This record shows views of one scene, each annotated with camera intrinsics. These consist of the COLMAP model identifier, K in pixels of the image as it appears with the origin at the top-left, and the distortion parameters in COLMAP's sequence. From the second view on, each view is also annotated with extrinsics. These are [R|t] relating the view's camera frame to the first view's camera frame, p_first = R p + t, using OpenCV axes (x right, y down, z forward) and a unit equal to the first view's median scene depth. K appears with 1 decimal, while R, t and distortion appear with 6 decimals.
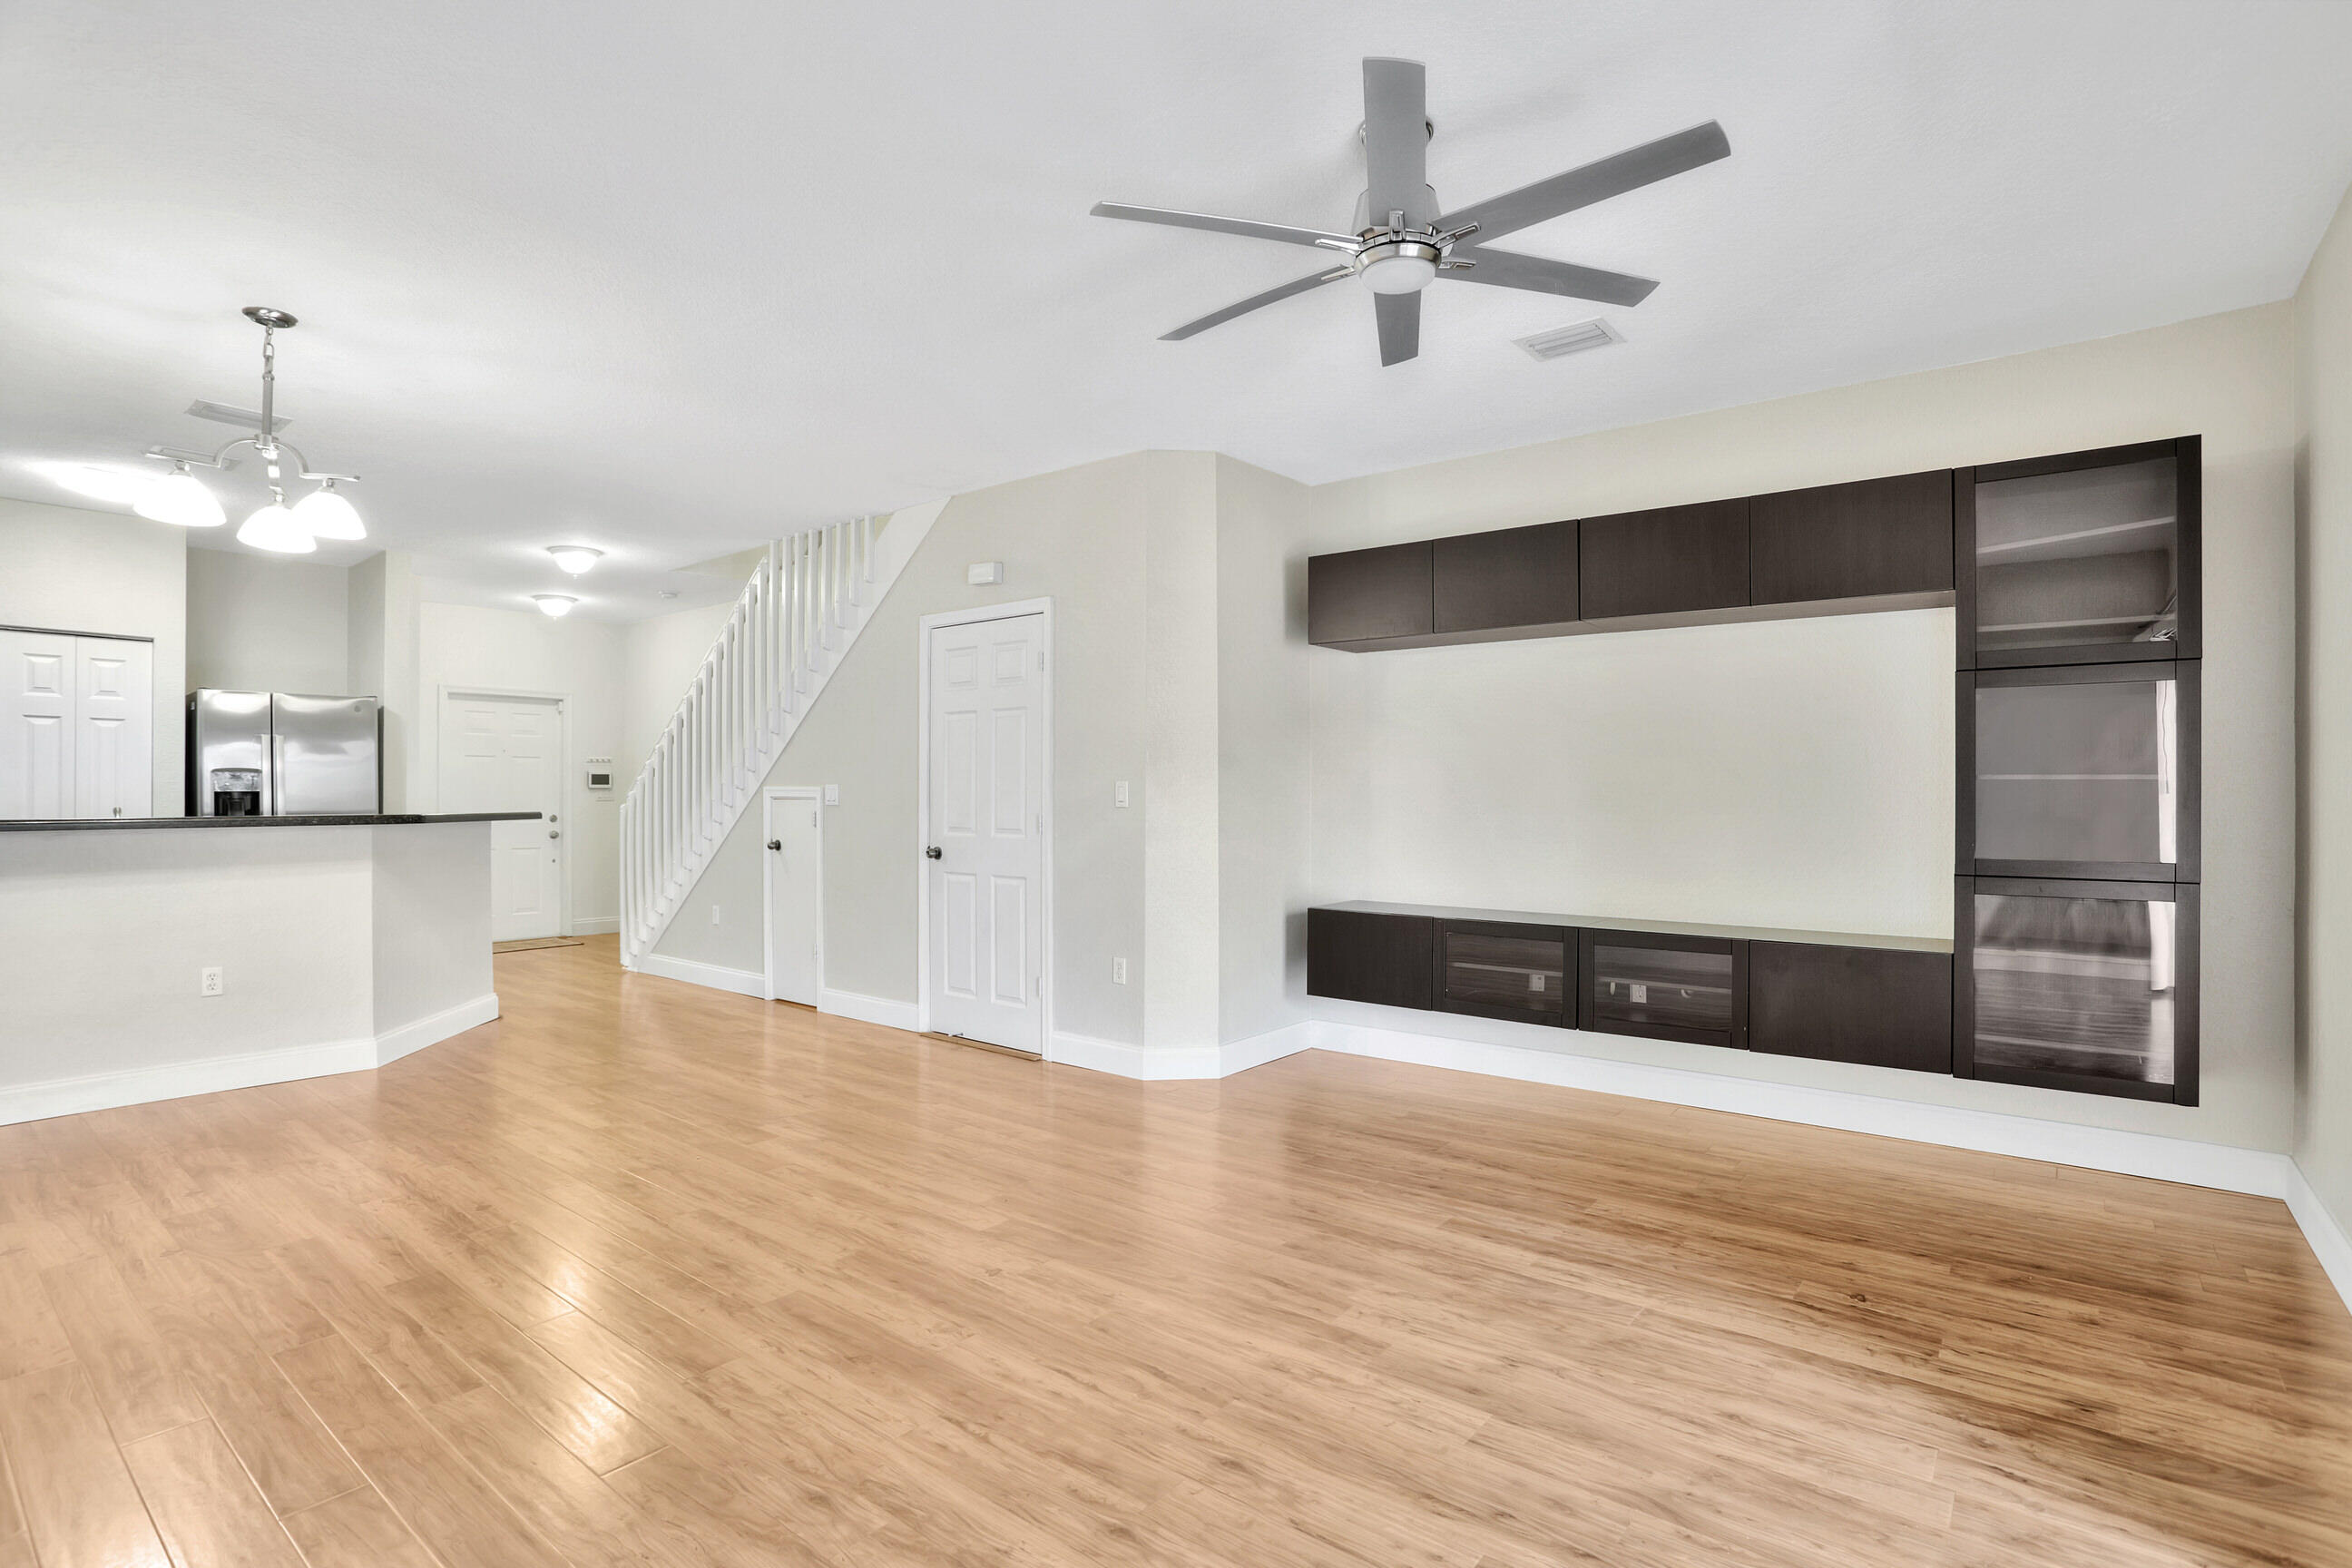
lens RADIAL K [[1144.3, 0, 1194.4], [0, 1144.3, 797.4], [0, 0, 1]] dist [-0.072496, 0.032362]
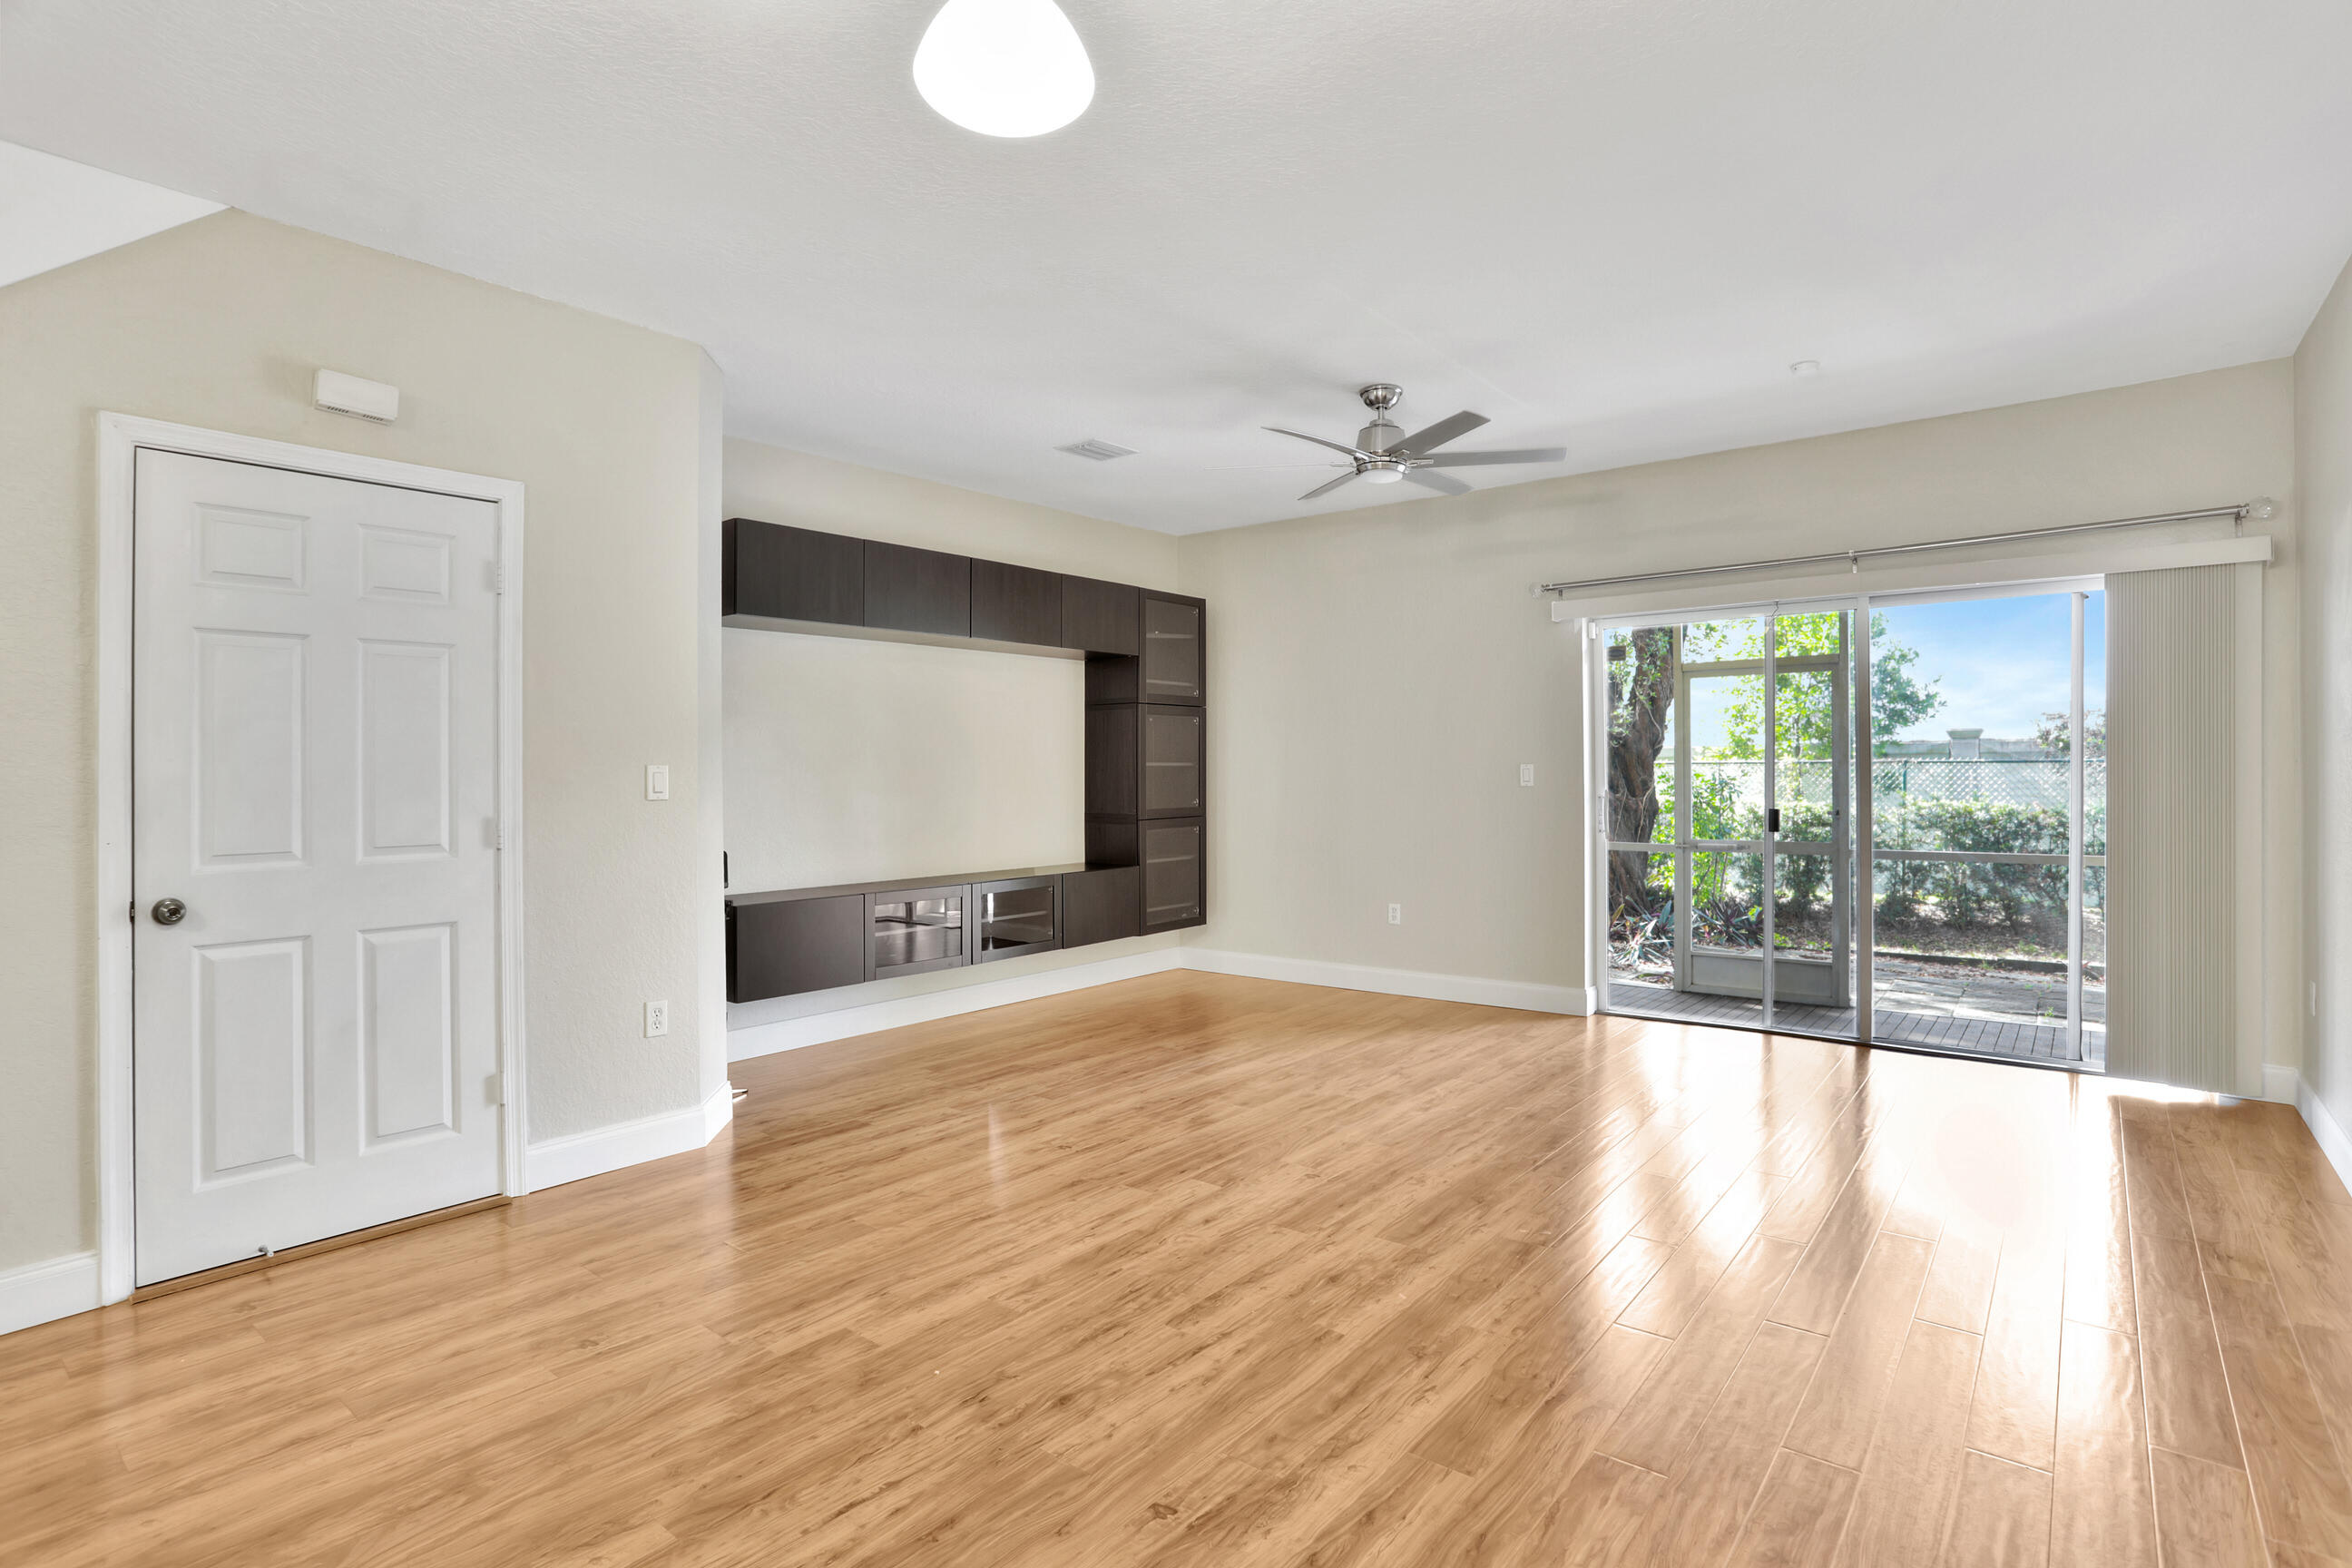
lens RADIAL K [[1149.4, 0, 1184.4], [0, 1149.4, 782.1], [0, 0, 1]] dist [-0.074482, 0.028812]
pose [[0.015658, -0.011192, 0.999815, -1.148248], [0.015698, 0.999817, 0.010946, -0.008647], [-0.999754, 0.015523, 0.015831, 0.925176]]
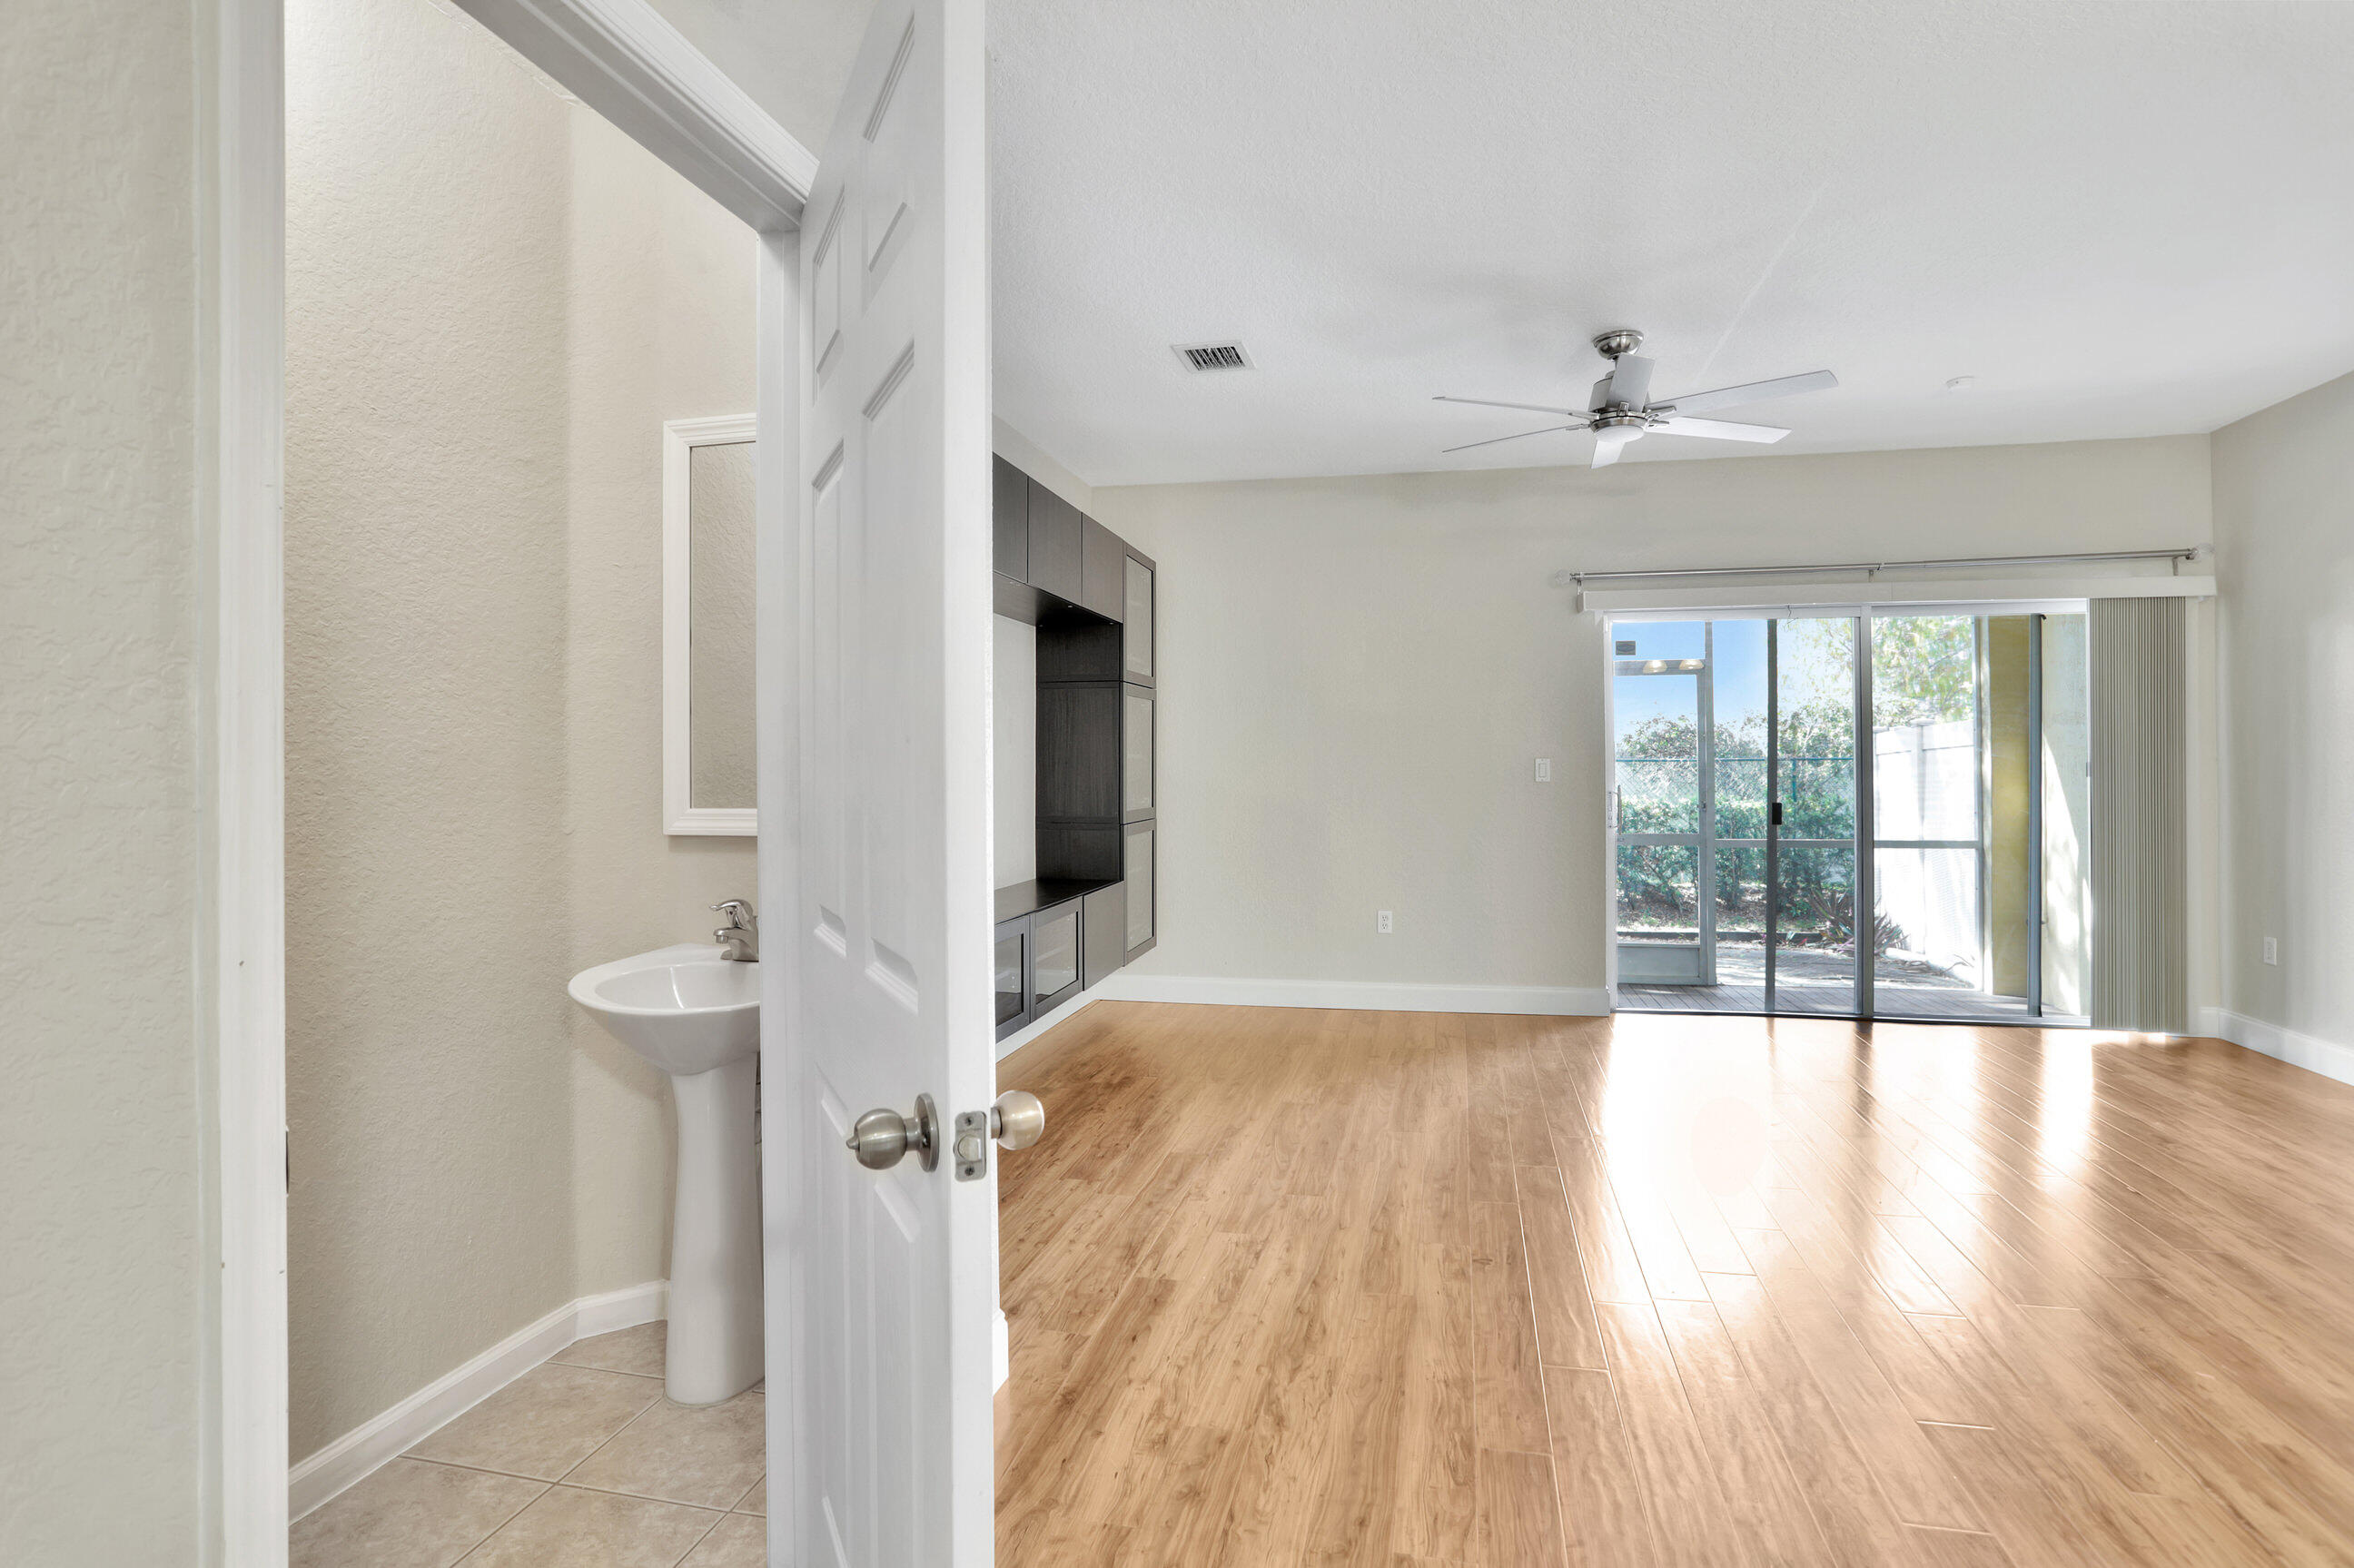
lens RADIAL K [[1157.3, 0, 1199.5], [0, 1157.3, 767.8], [0, 0, 1]] dist [-0.065646, 0.030328]
pose [[-0.431949, -0.000683, 0.901898, -0.714438], [0.011089, 0.999920, 0.006068, -0.011327], [-0.901830, 0.012622, -0.431907, 1.596534]]
